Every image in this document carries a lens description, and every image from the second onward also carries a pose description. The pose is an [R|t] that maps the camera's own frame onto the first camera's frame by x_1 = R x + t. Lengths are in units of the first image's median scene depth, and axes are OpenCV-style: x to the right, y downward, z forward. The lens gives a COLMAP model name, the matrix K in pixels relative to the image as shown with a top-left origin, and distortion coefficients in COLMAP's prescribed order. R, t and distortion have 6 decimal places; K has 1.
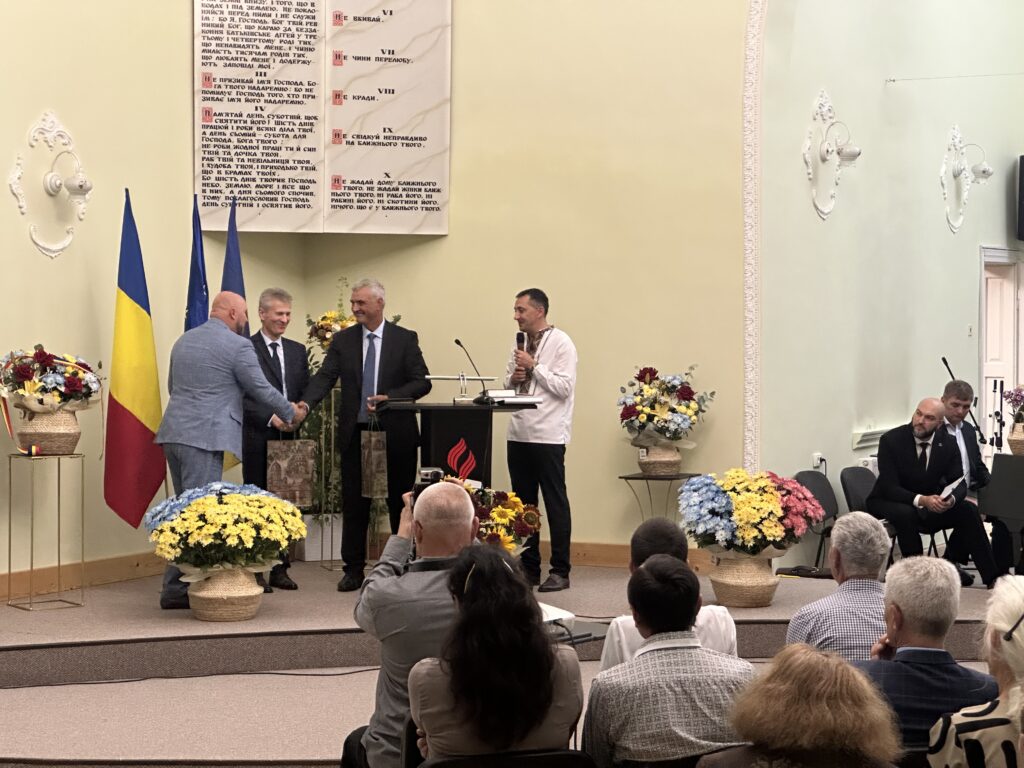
lens RADIAL K [[2295.9, 0, 520.1], [0, 2295.9, 368.0], [0, 0, 1]] dist [-0.115137, 5.267174]
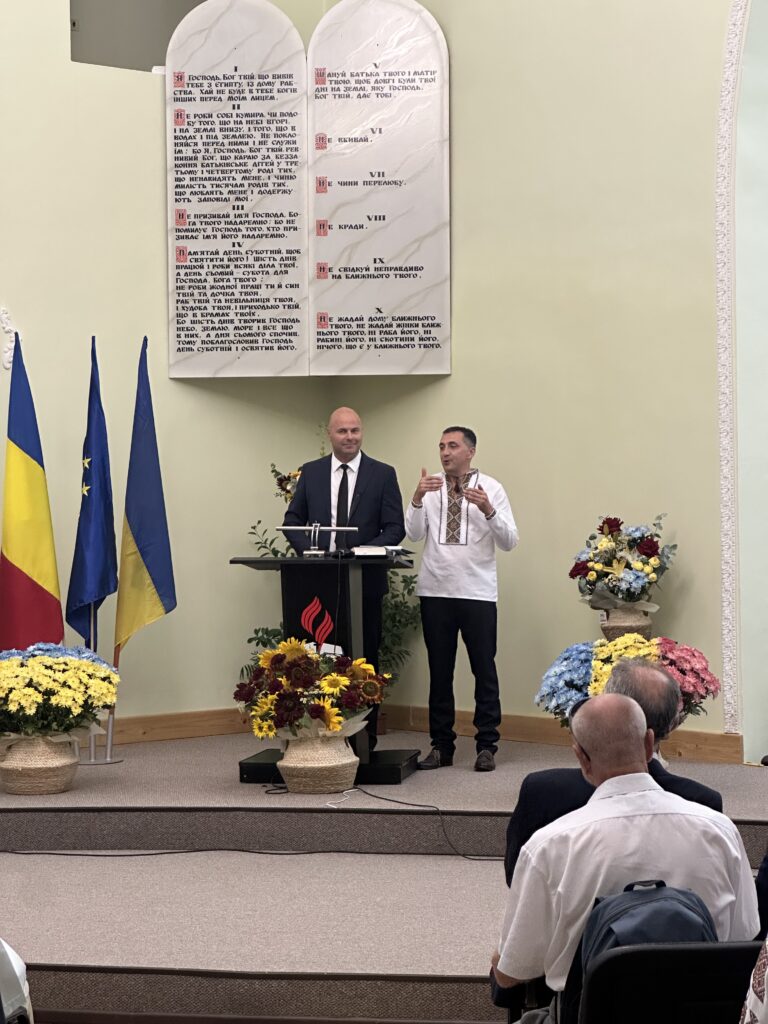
lens RADIAL K [[2289.8, 0, 380.5], [0, 2289.8, 532.2], [0, 0, 1]] dist [-0.162569, 6.226232]
pose [[0.927467, -0.009441, -0.373785, 0.285240], [0.006680, 0.999940, -0.008683, 0.011685], [0.373845, 0.005556, 0.927475, 0.165365]]
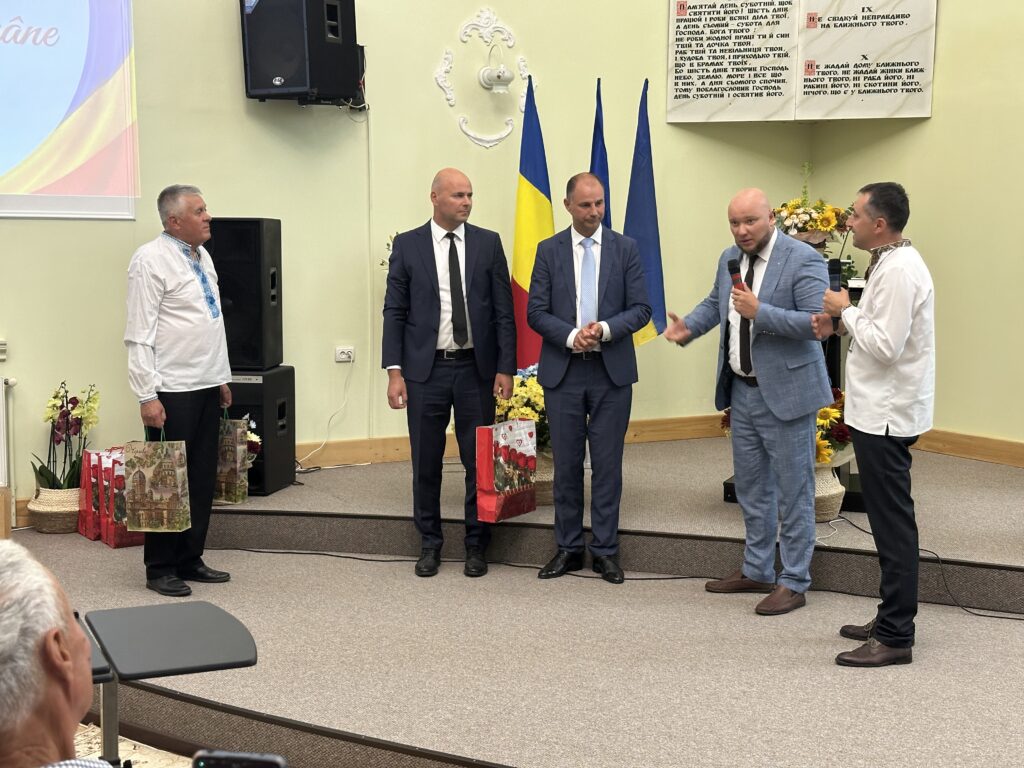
lens RADIAL K [[1424.5, 0, 512.0], [0, 1424.5, 384.0], [0, 0, 1]] dist [0.196931, -0.384875]
pose [[0.838996, 0.056222, -0.541225, 0.161355], [-0.015419, 0.996705, 0.079634, 0.008174], [0.543919, -0.058467, 0.837099, 0.400432]]
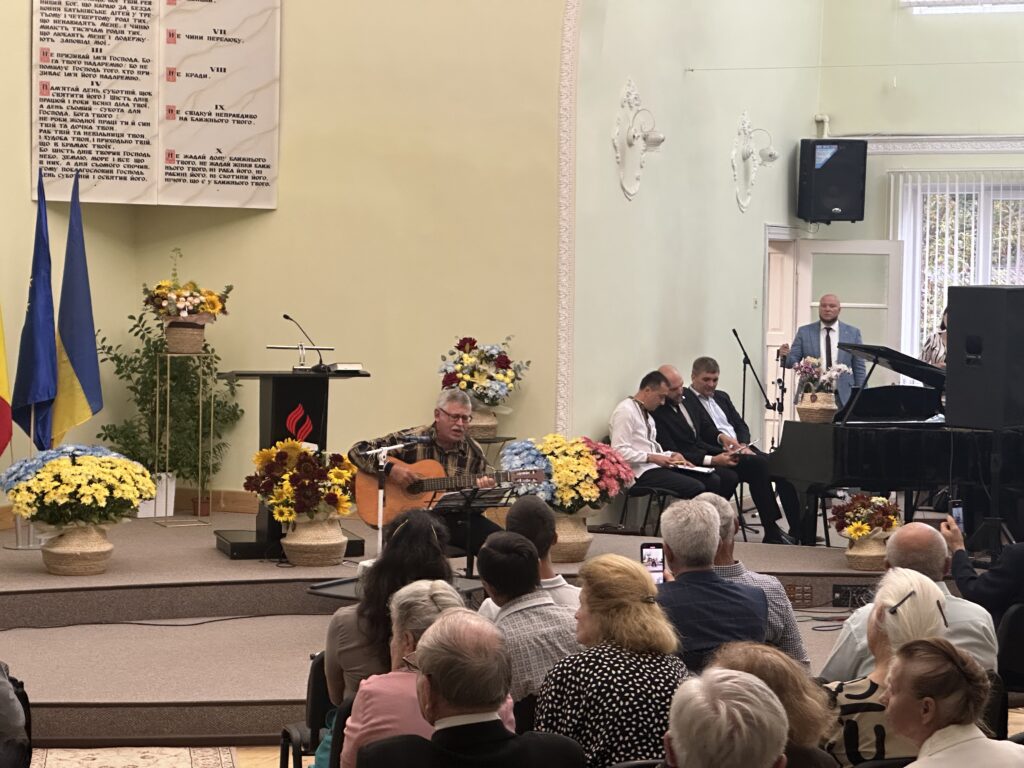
lens RADIAL K [[2280.3, 0, 508.7], [0, 2280.3, 398.7], [0, 0, 1]] dist [0.083242, 1.858477]
pose [[0.994983, 0.007714, 0.099751, -0.030173], [-0.011188, 0.999348, 0.034314, -0.008241], [-0.099421, -0.035258, 0.994421, -0.059158]]
